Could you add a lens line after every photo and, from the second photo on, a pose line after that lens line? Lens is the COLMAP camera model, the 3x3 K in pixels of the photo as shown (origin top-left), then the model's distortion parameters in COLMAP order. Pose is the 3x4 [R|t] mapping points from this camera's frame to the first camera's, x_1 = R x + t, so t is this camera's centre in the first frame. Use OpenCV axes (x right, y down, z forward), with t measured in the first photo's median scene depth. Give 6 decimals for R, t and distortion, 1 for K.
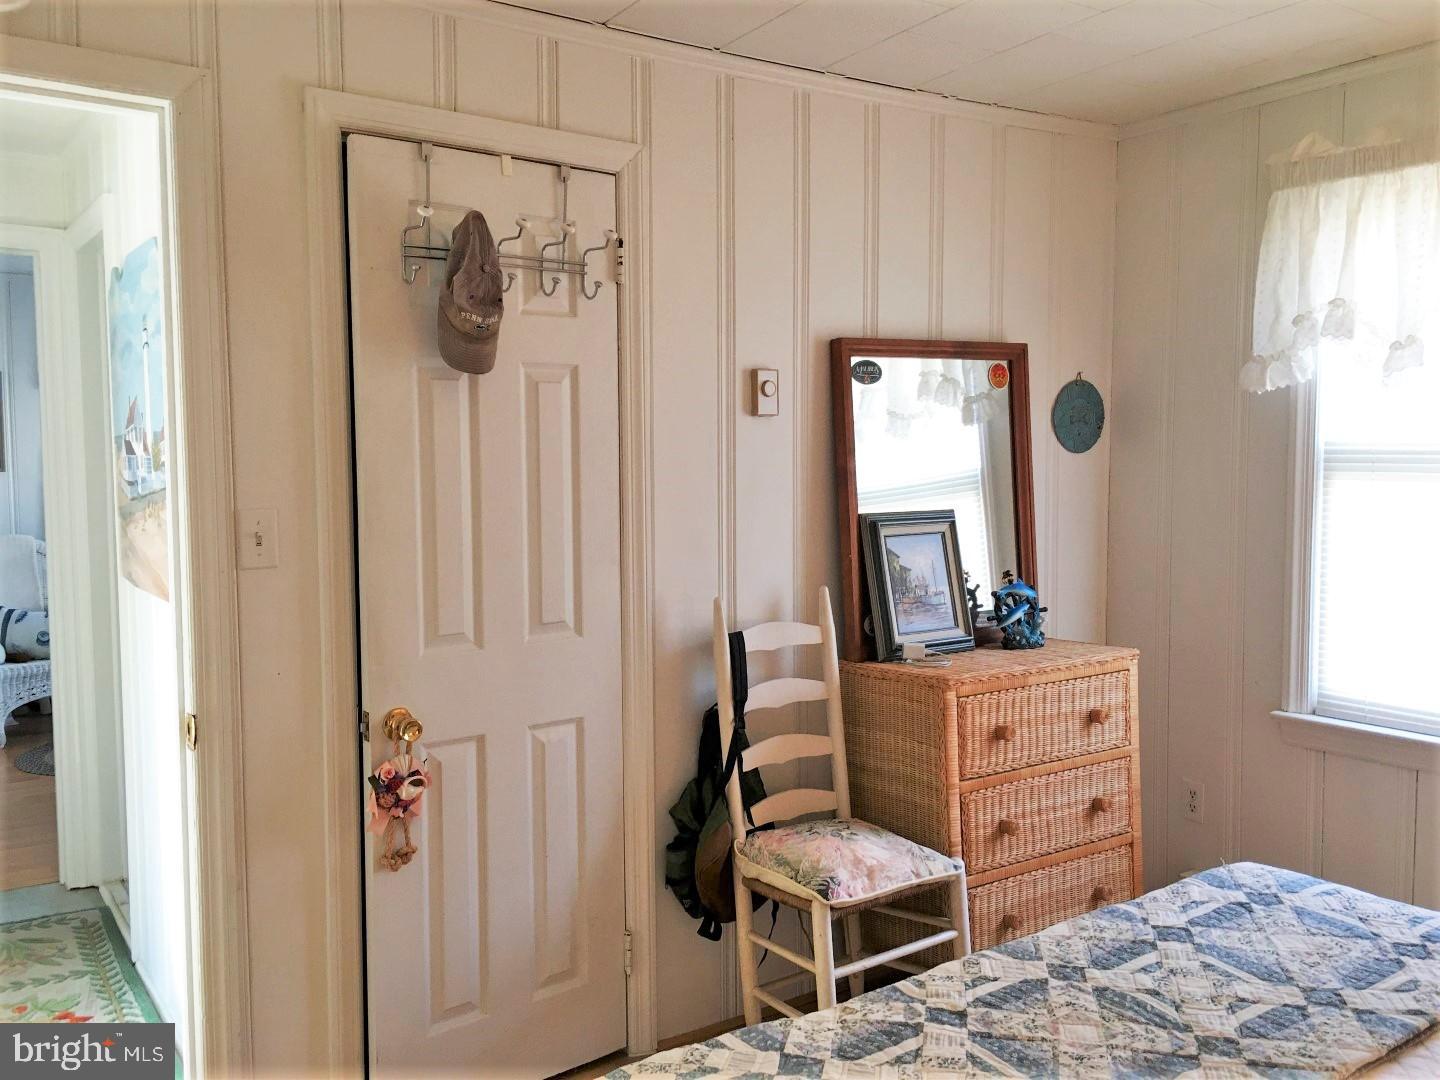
lens RADIAL K [[1232.1, 0, 710.5], [0, 1232.1, 531.0], [0, 0, 1]] dist [0.091040, -0.148572]
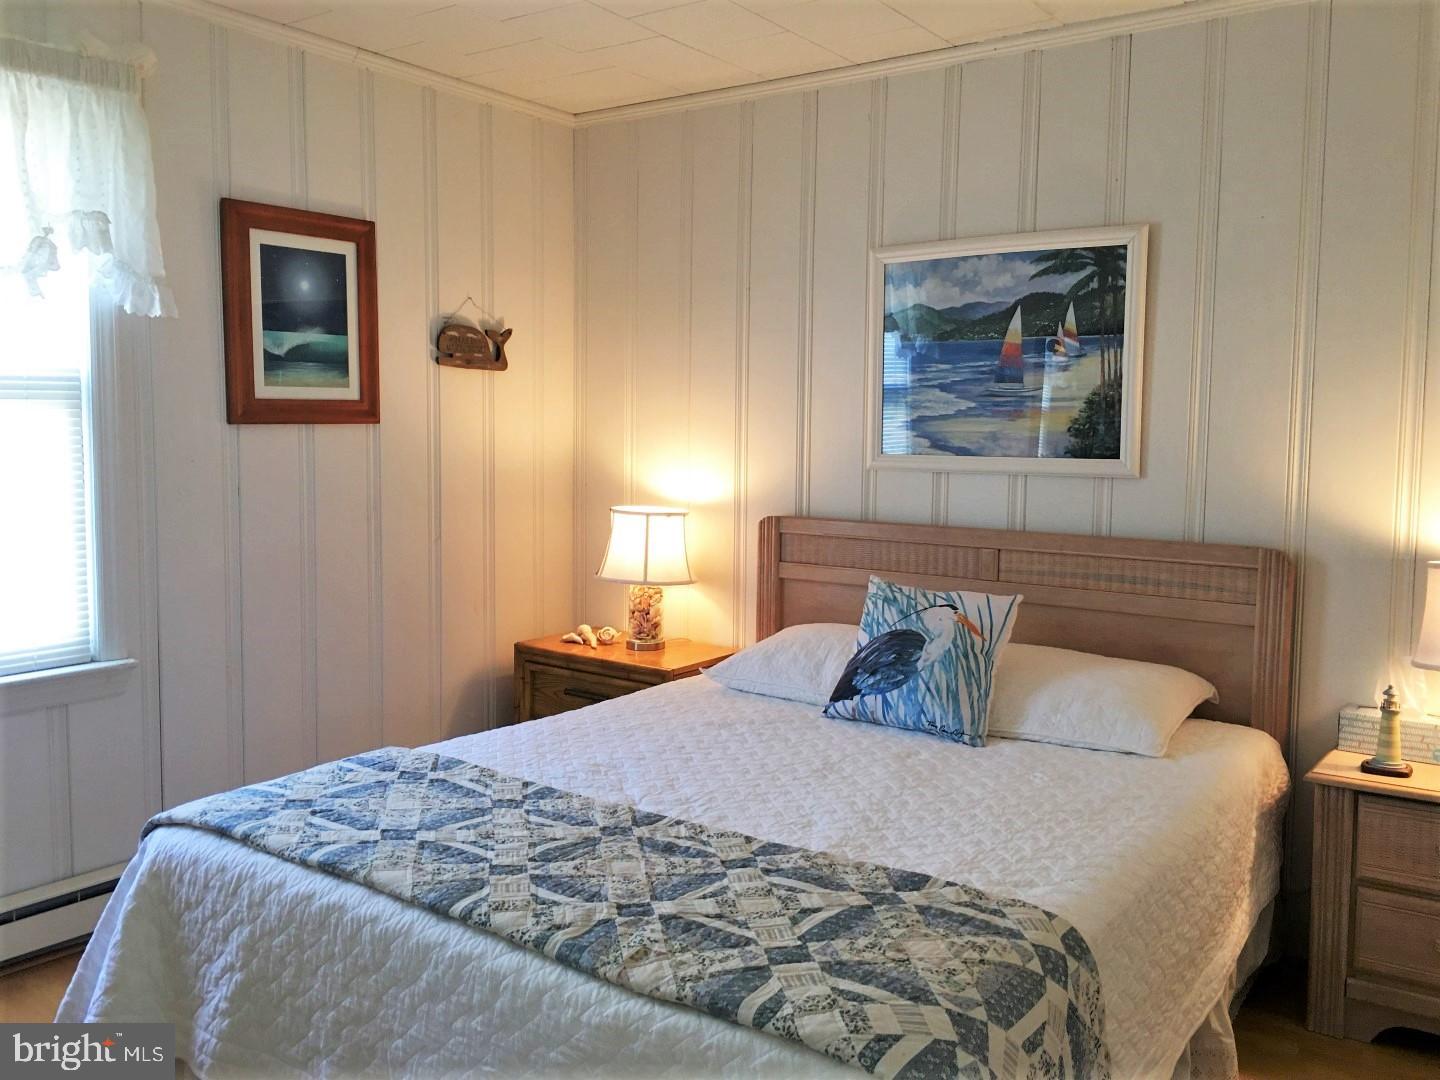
lens RADIAL K [[1232.1, 0, 710.5], [0, 1232.1, 531.0], [0, 0, 1]] dist [0.091040, -0.148572]
pose [[-0.320133, -0.083232, 0.943709, -0.707967], [0.066911, 0.991659, 0.110159, -0.016984], [-0.945007, 0.098410, -0.311893, 1.159107]]
